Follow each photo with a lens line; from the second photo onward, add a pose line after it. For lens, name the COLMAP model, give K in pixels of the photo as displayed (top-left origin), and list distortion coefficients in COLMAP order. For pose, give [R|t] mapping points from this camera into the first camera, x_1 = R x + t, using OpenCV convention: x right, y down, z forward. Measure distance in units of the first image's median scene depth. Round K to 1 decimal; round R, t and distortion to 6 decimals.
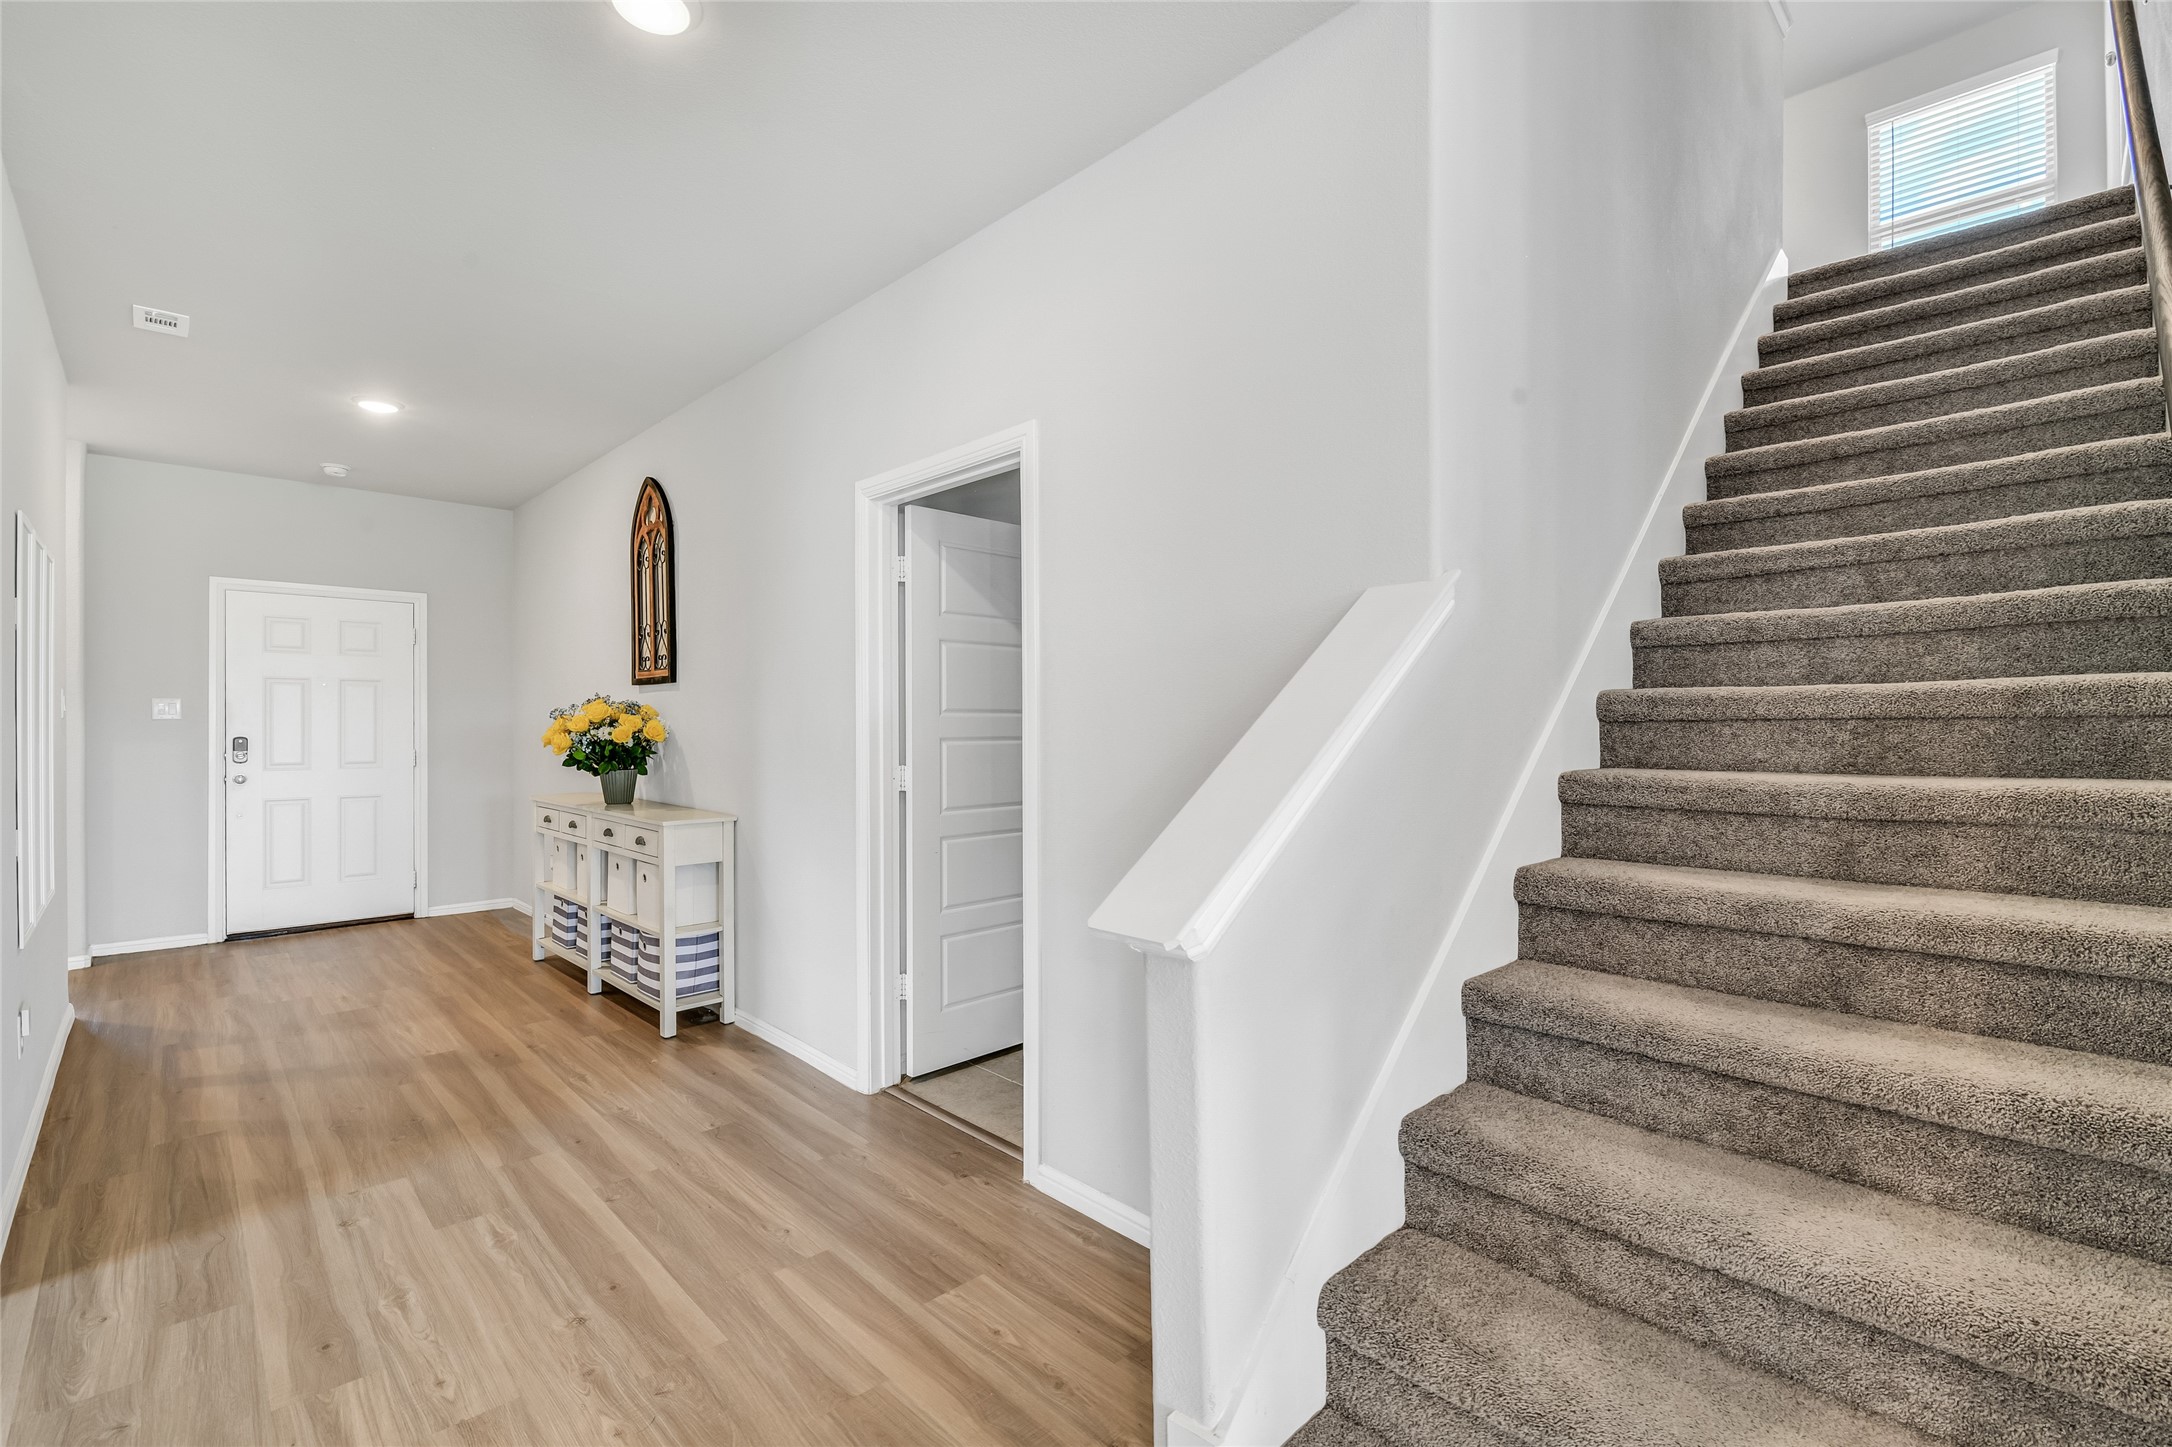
lens RADIAL K [[927.8, 0, 1093.2], [0, 927.8, 718.7], [0, 0, 1]] dist [-0.003336, -0.002430]
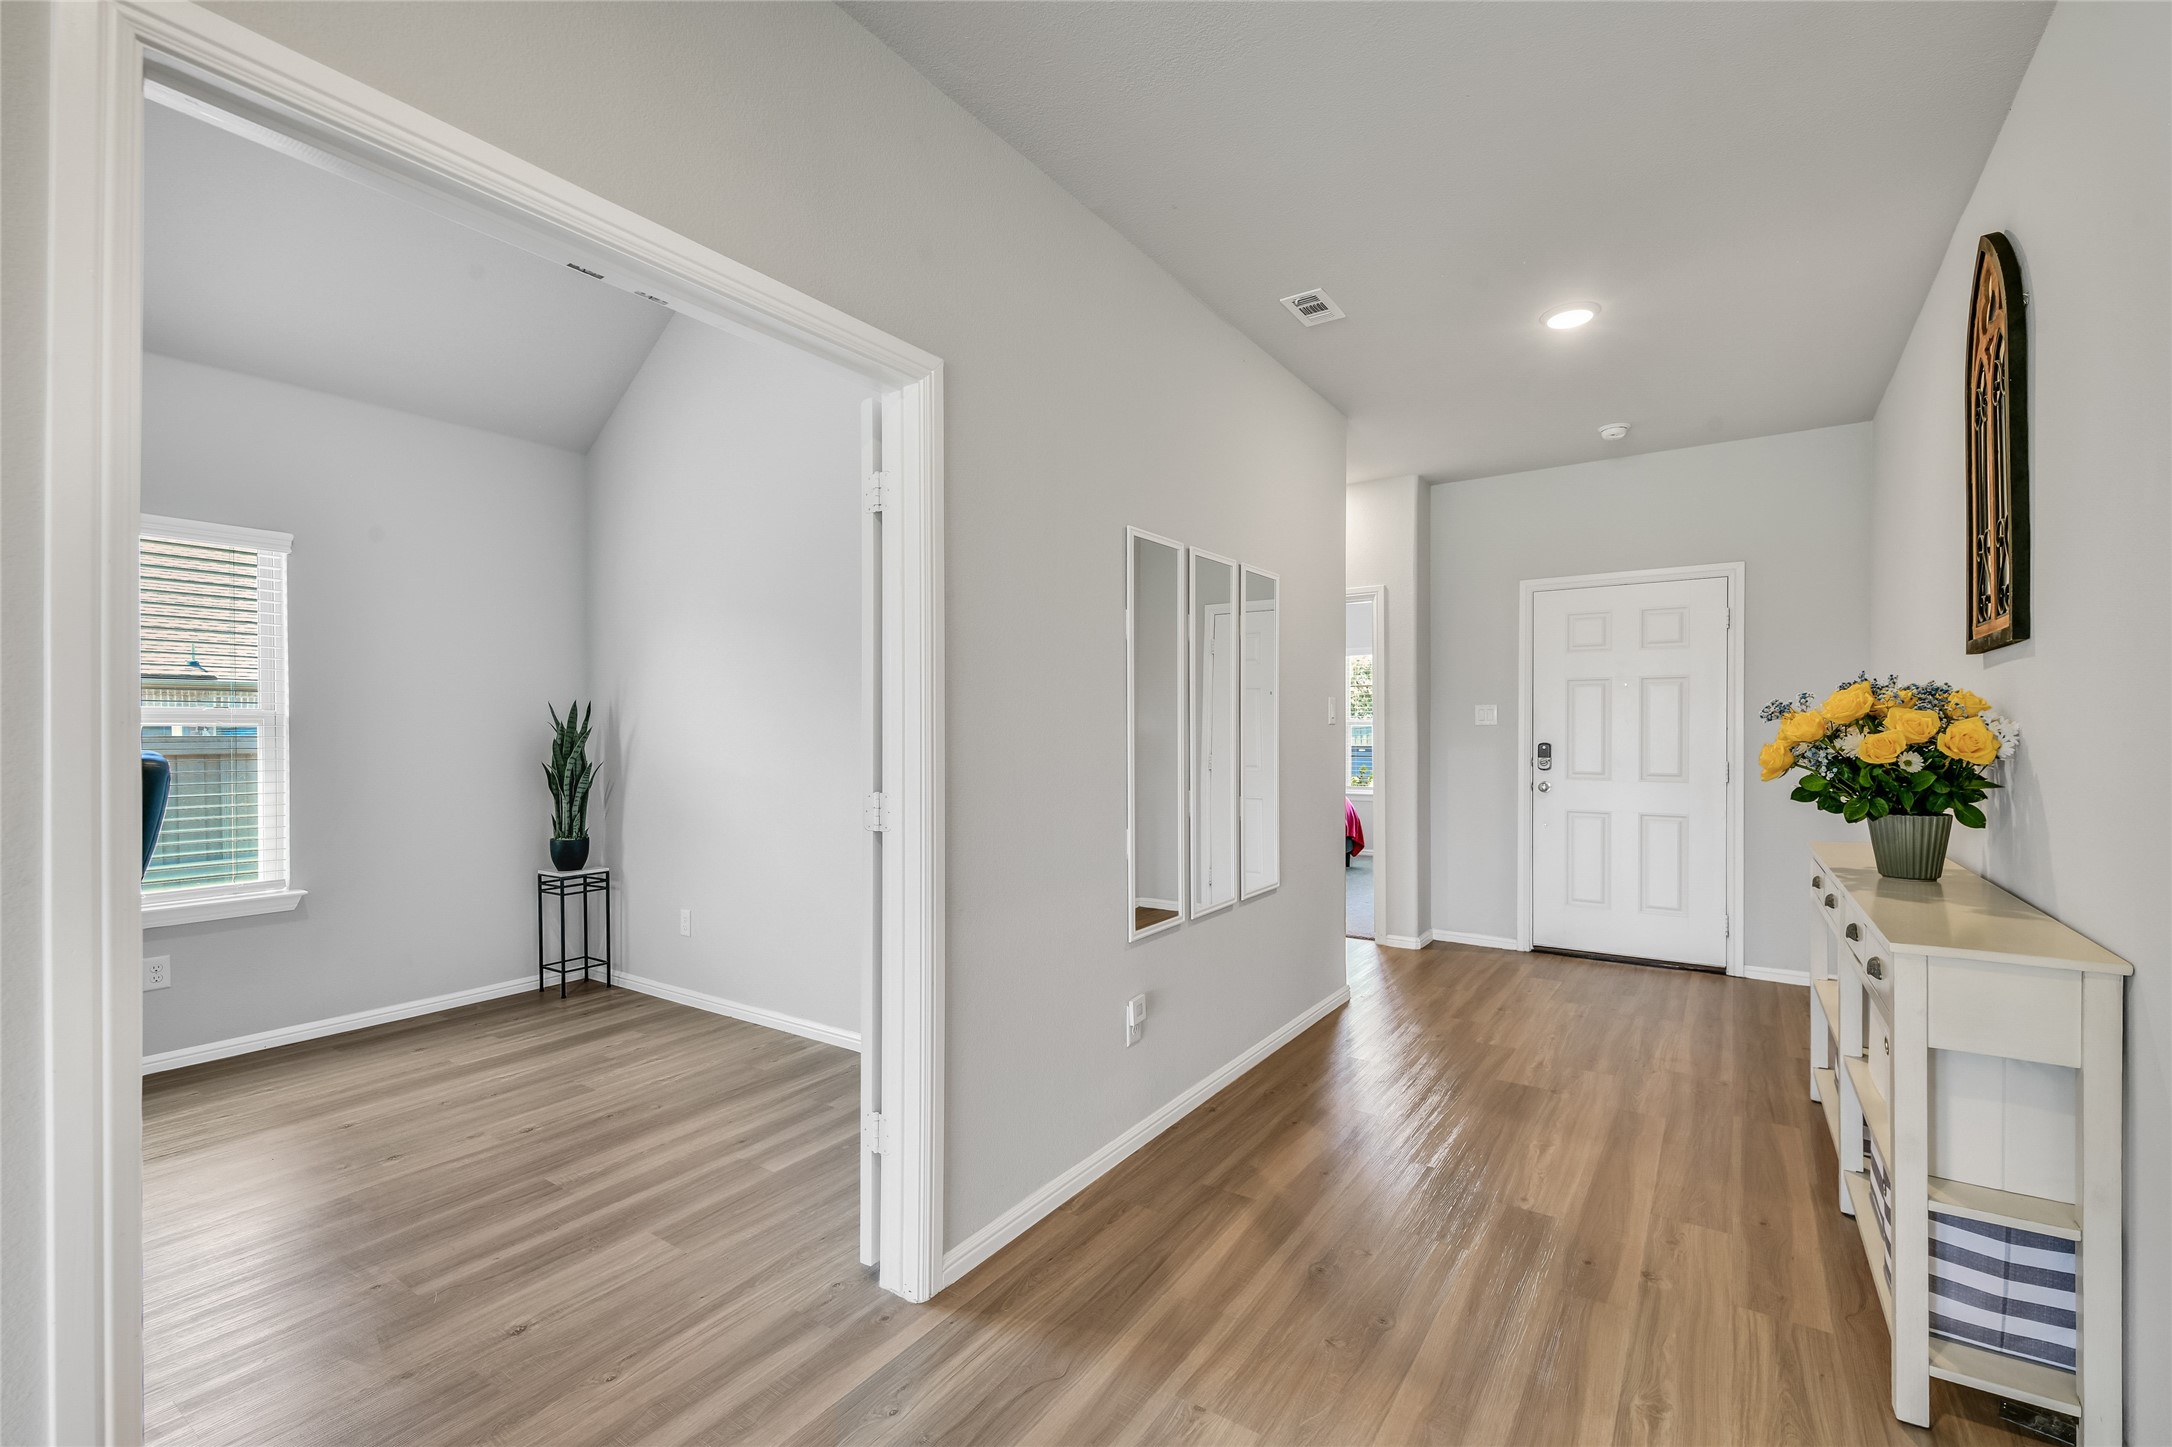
lens RADIAL K [[927.8, 0, 1095.2], [0, 927.8, 736.1], [0, 0, 1]] dist [-0.003336, -0.002430]
pose [[0.185136, 0.005846, -0.982695, -0.081623], [0.005439, 0.999961, 0.006974, 0.004511], [0.982698, -0.006636, 0.185097, 0.462163]]
